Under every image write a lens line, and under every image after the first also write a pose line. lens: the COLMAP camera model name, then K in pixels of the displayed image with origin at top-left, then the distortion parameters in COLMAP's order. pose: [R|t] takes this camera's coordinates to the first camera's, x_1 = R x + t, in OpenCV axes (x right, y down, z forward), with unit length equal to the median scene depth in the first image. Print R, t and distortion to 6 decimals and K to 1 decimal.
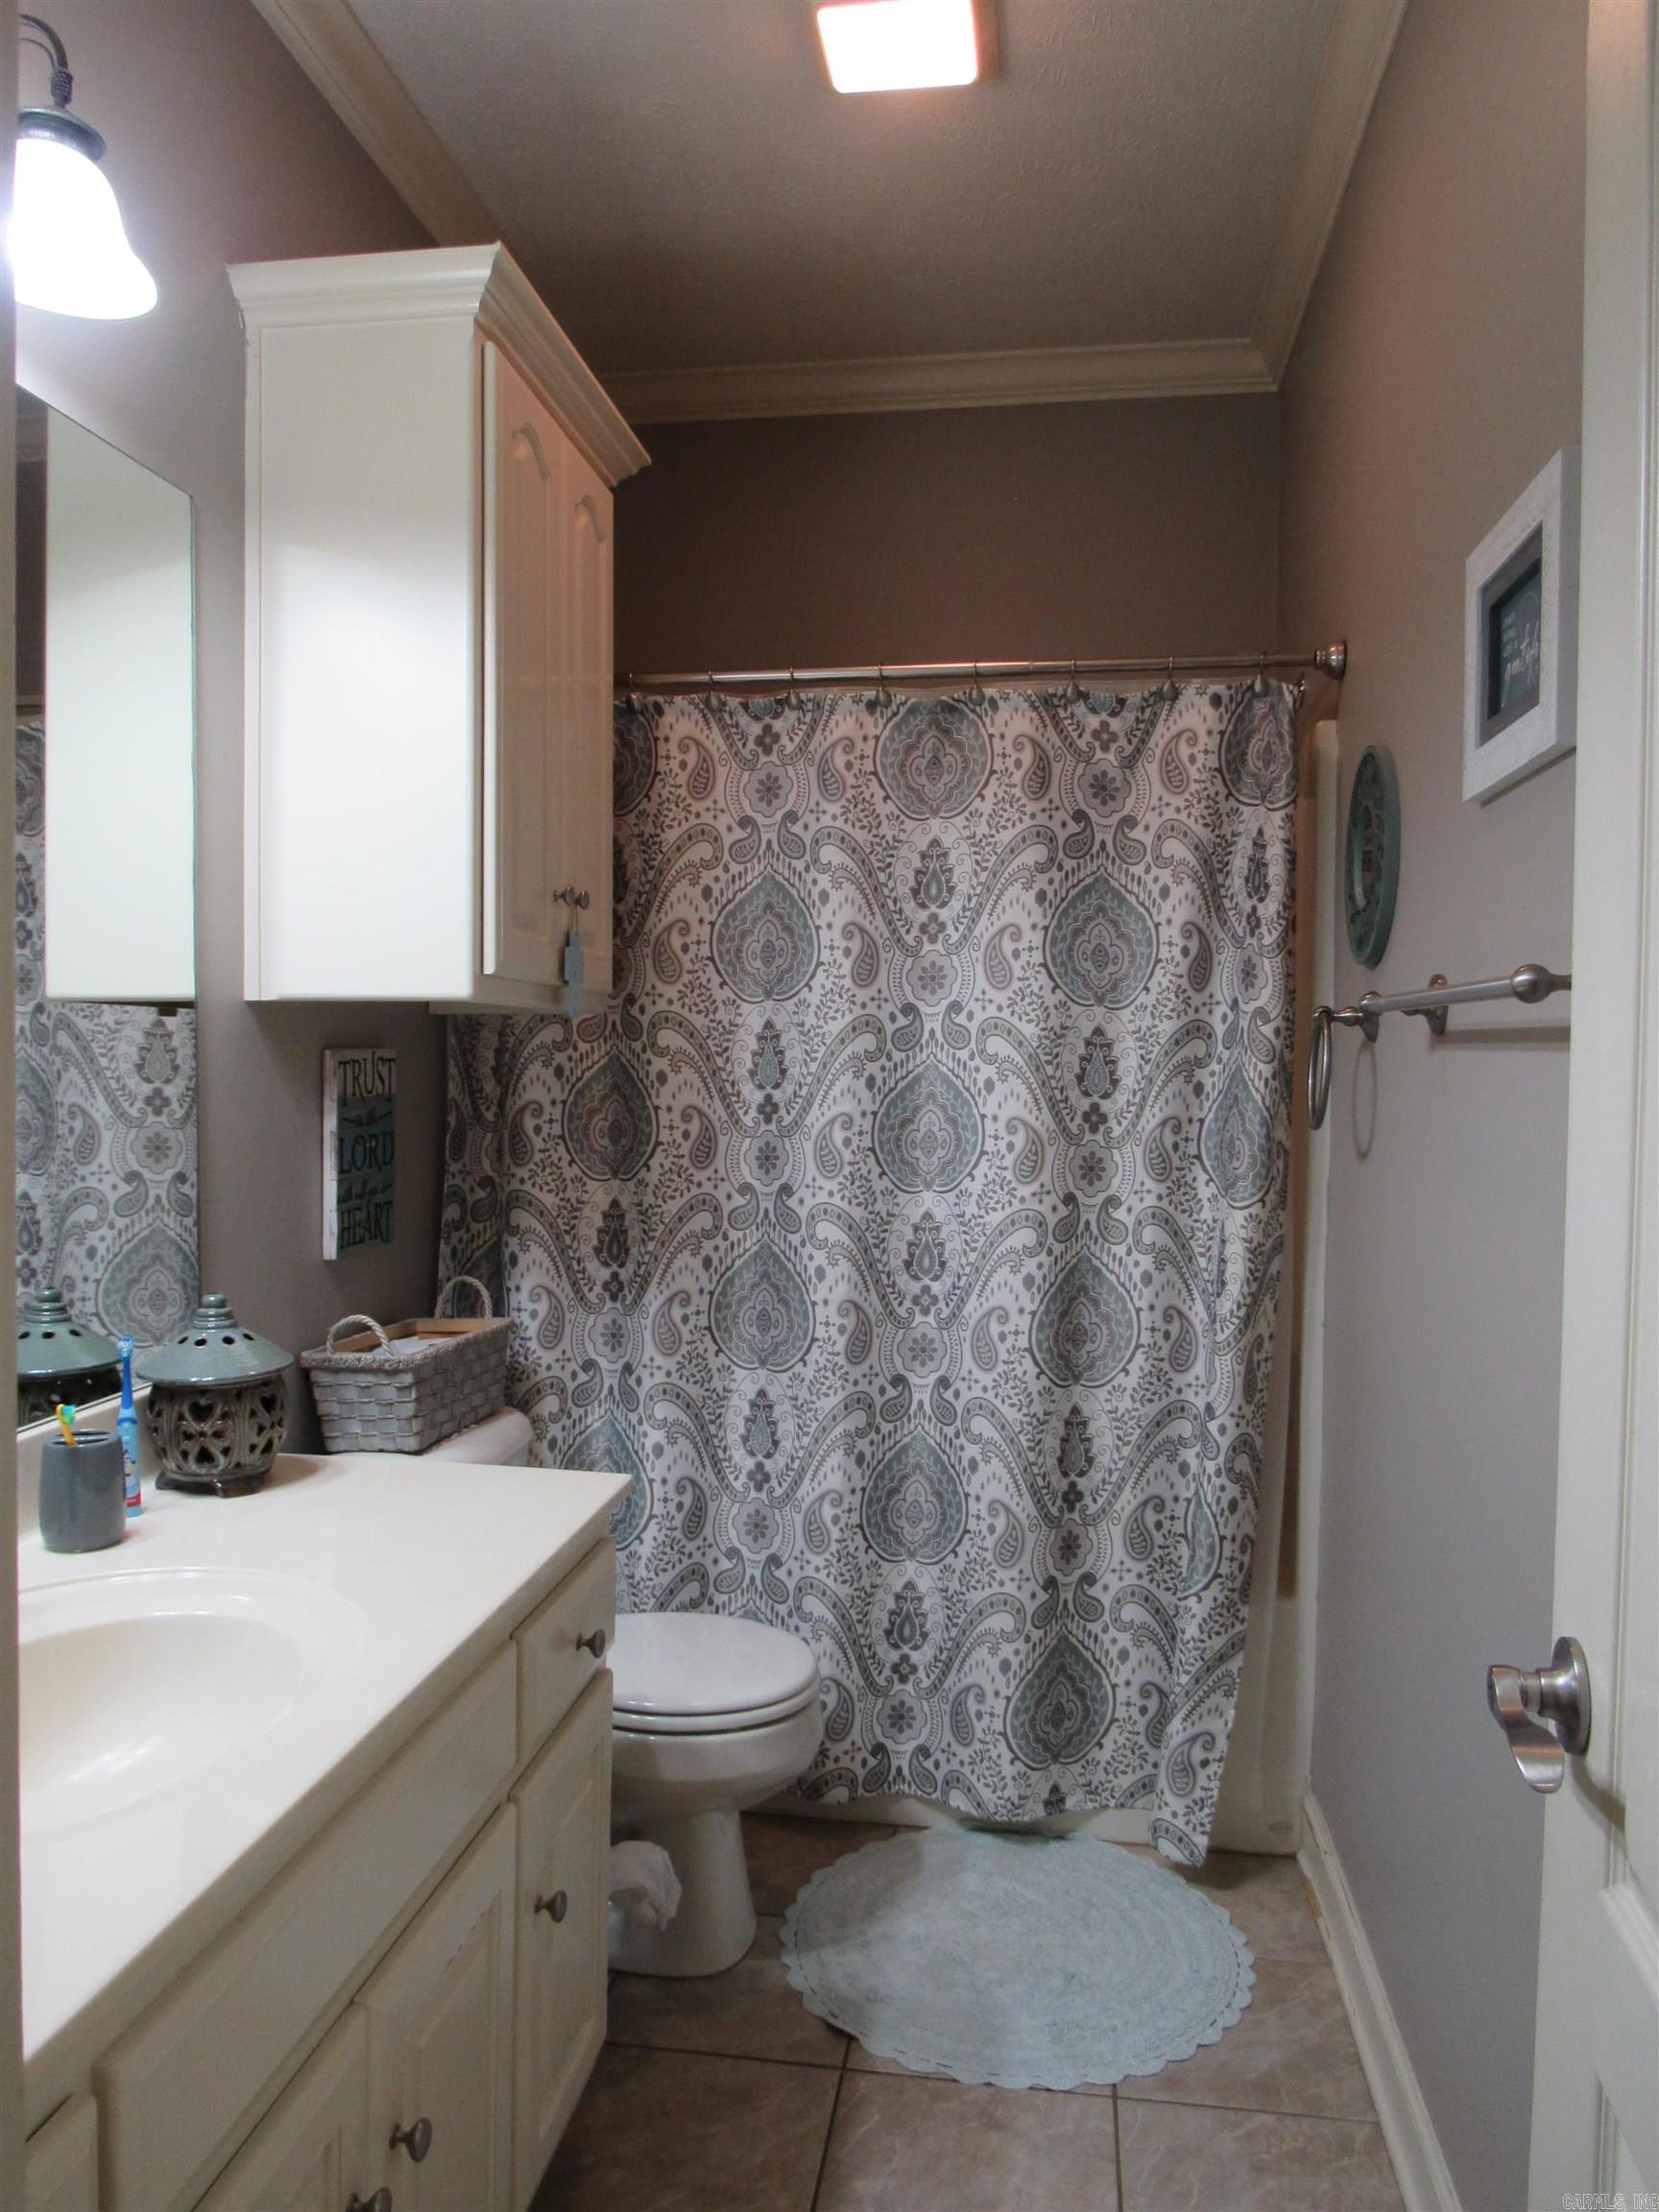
lens RADIAL K [[1596.7, 0, 830.5], [0, 1596.7, 1114.4], [0, 0, 1]] dist [-0.027356, 0.016439]
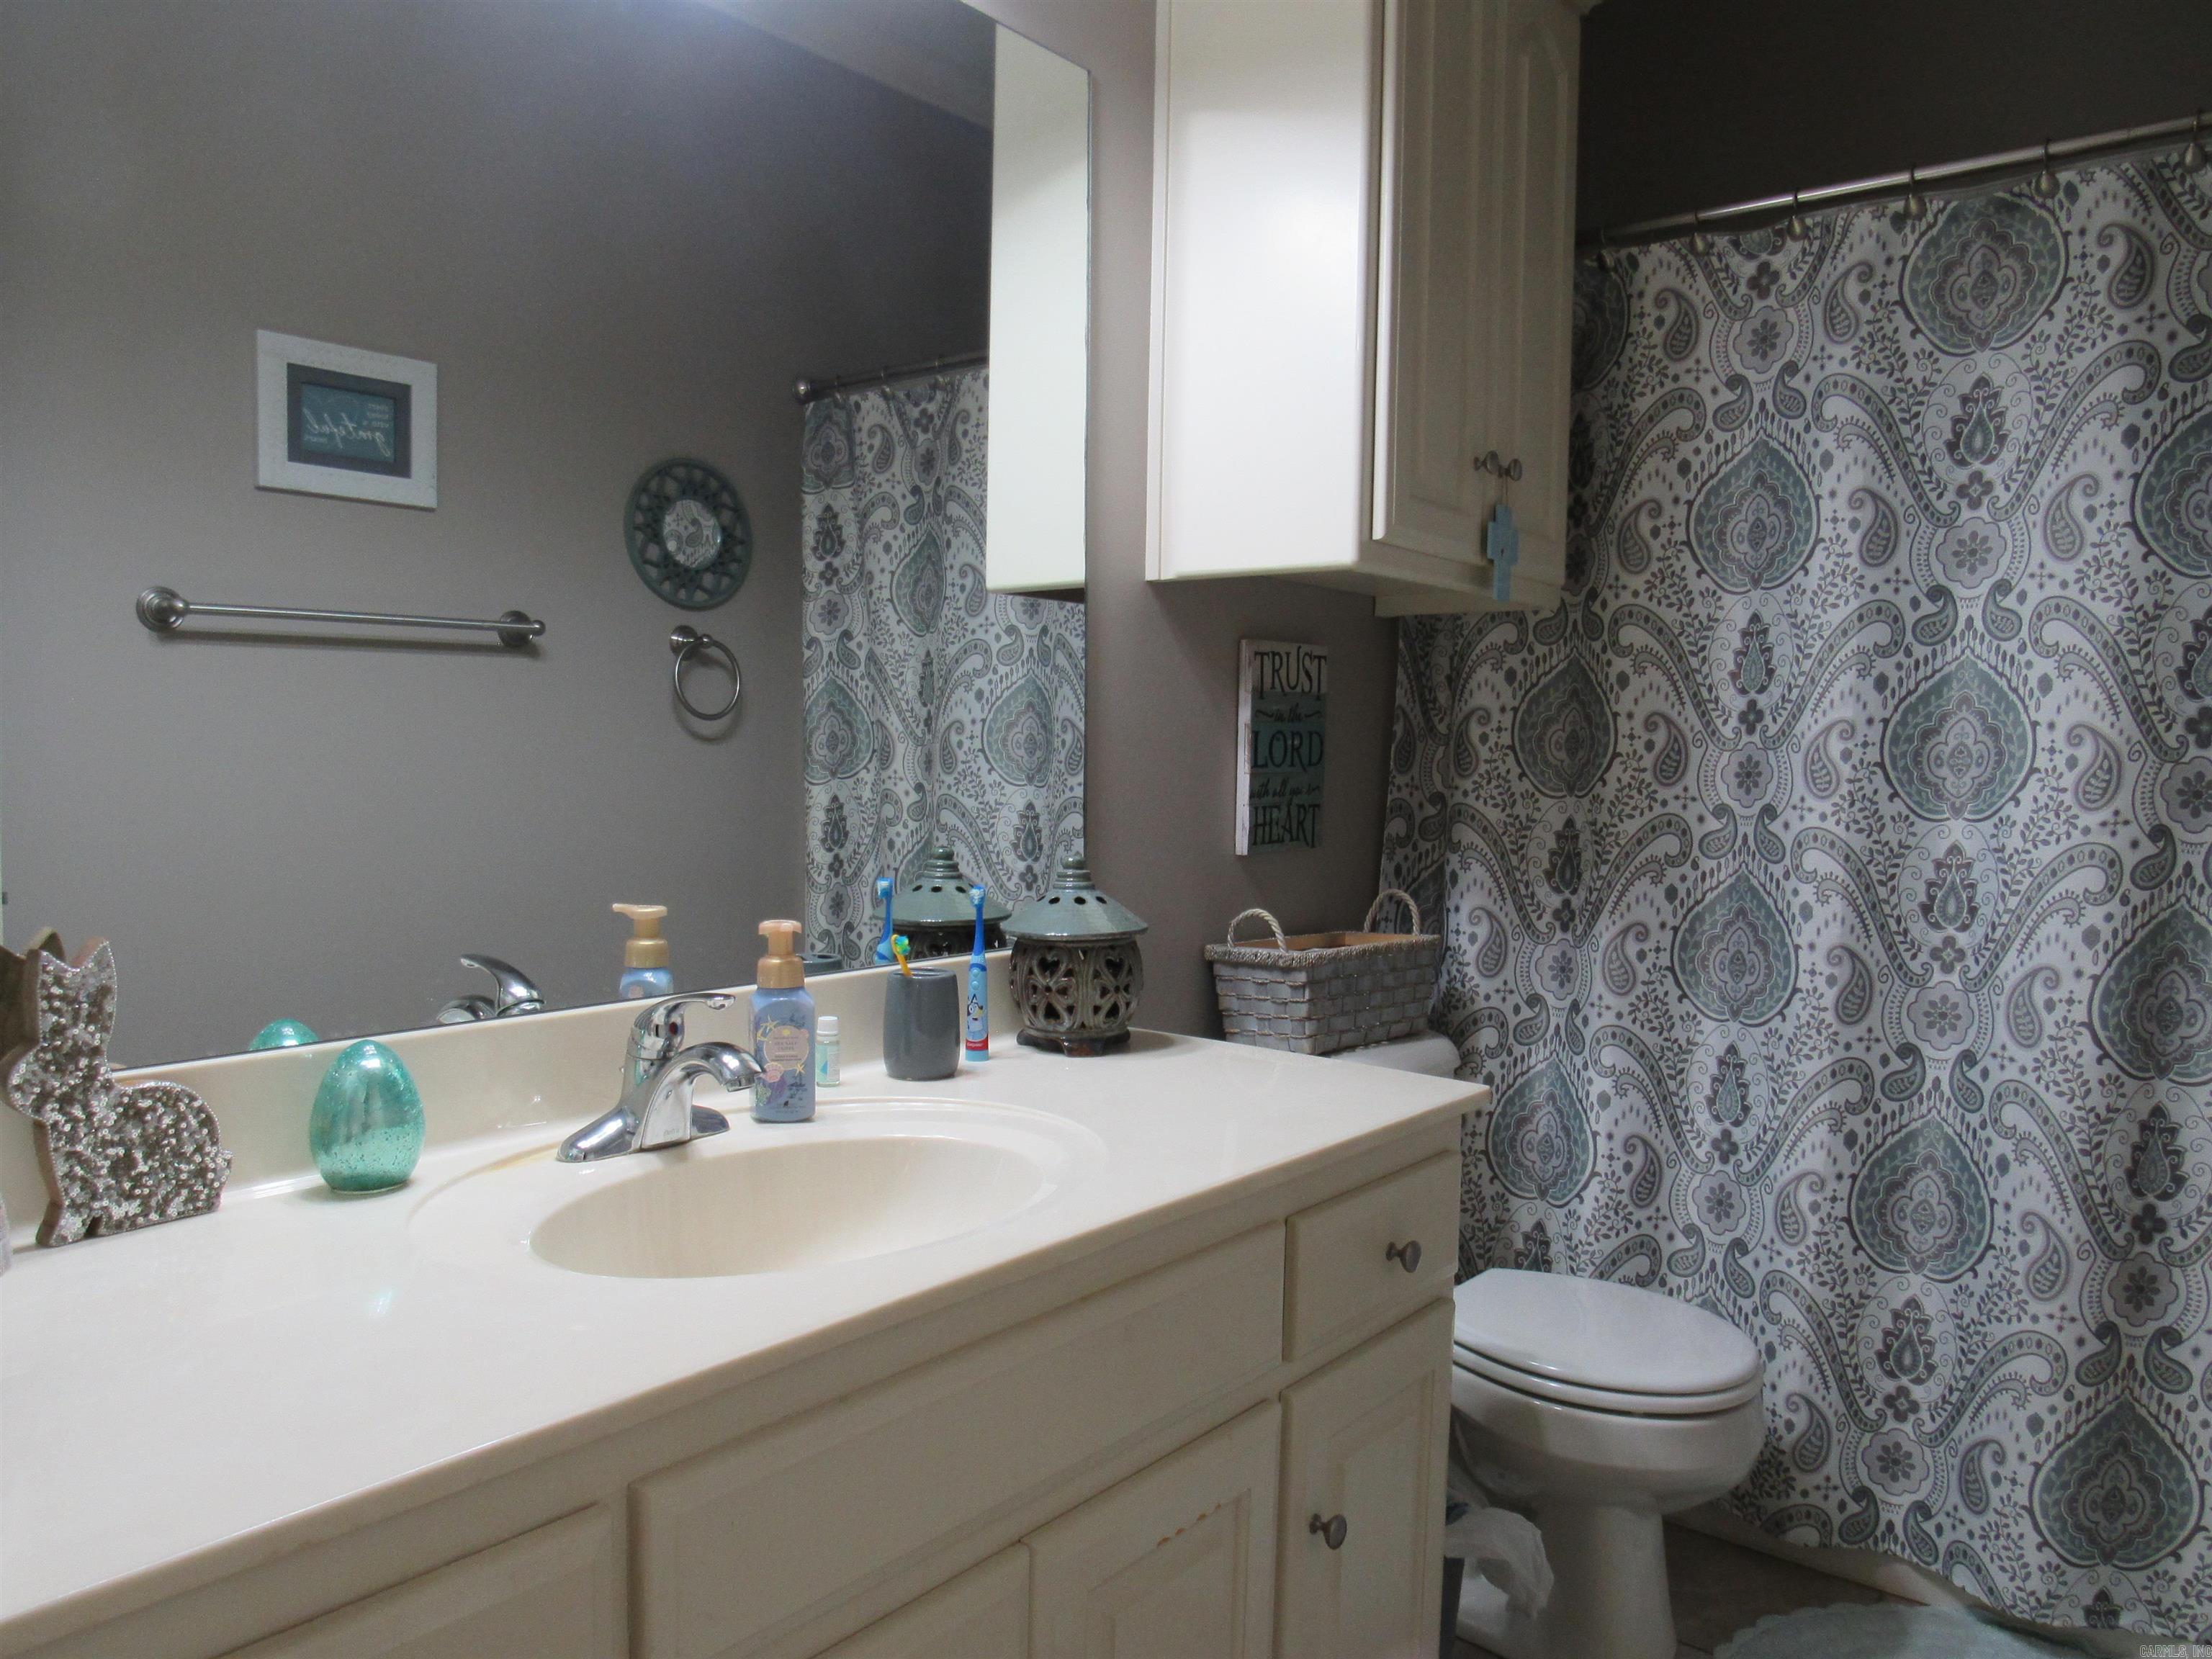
lens RADIAL K [[1596.7, 0, 1095.8], [0, 1596.7, 836.1], [0, 0, 1]] dist [-0.027356, 0.016439]
pose [[0.862904, 0.038590, -0.503892, 0.090684], [-0.031091, 0.999245, 0.023284, 0.052049], [0.504411, -0.004425, 0.863453, 0.091592]]
